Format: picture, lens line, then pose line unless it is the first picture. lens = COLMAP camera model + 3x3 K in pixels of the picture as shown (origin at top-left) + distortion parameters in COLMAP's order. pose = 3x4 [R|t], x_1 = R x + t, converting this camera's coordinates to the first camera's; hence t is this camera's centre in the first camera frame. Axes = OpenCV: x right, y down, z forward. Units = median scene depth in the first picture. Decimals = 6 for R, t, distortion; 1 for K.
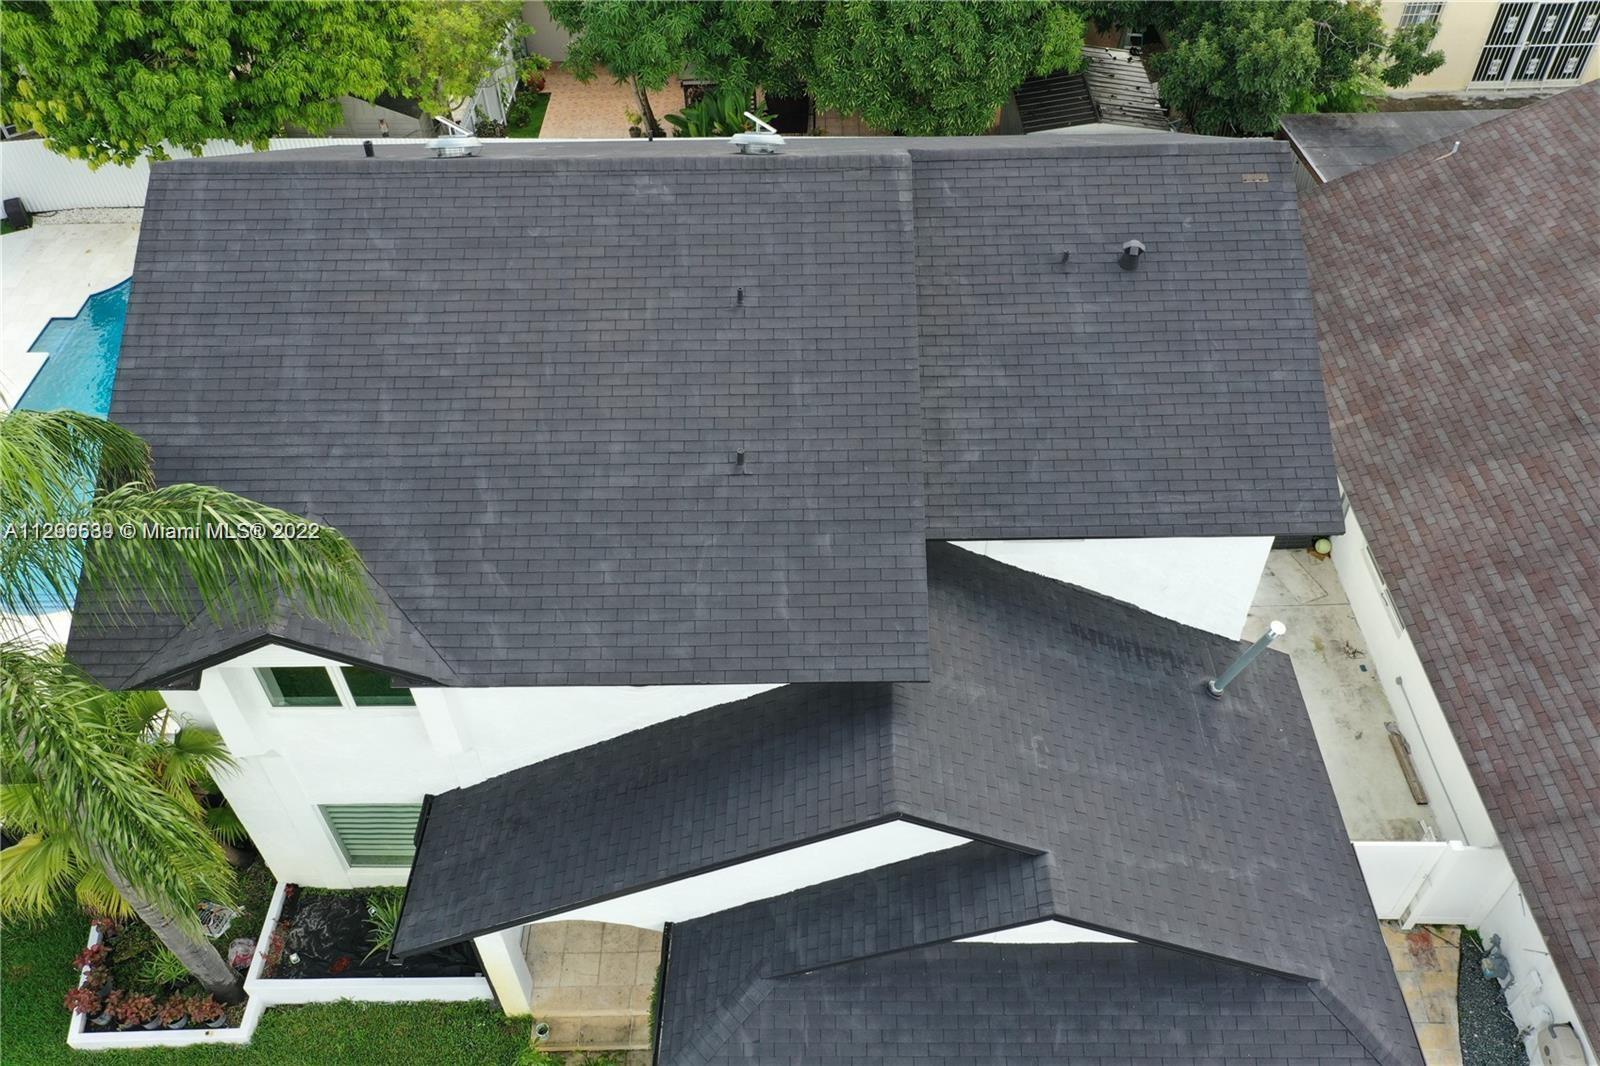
lens RADIAL K [[1274.1, 0, 800.0], [0, 1274.1, 533.0], [0, 0, 1]] dist [0.009906, 0.005751]
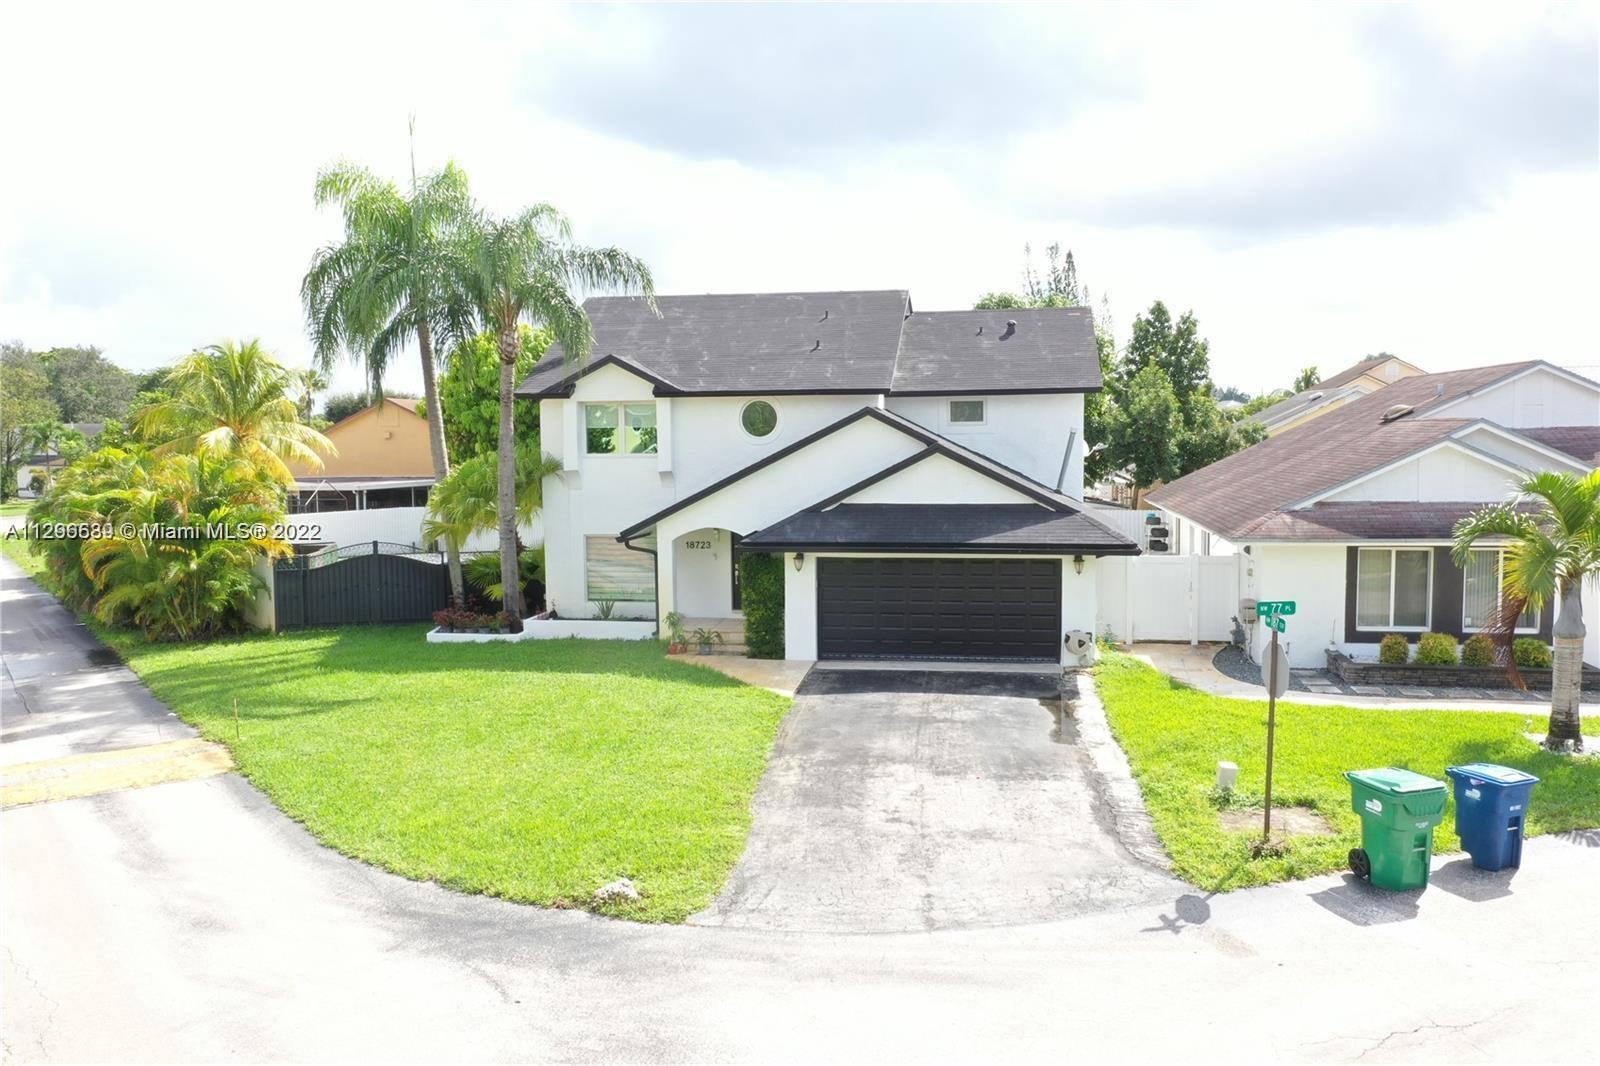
lens RADIAL K [[1277.7, 0, 800.0], [0, 1277.7, 533.0], [0, 0, 1]] dist [0.004768, 0.004752]
pose [[0.987298, 0.019763, -0.157647, 0.265810], [-0.117752, 0.757162, -0.642527, 1.537992], [0.106666, 0.652928, 0.749871, -0.450490]]
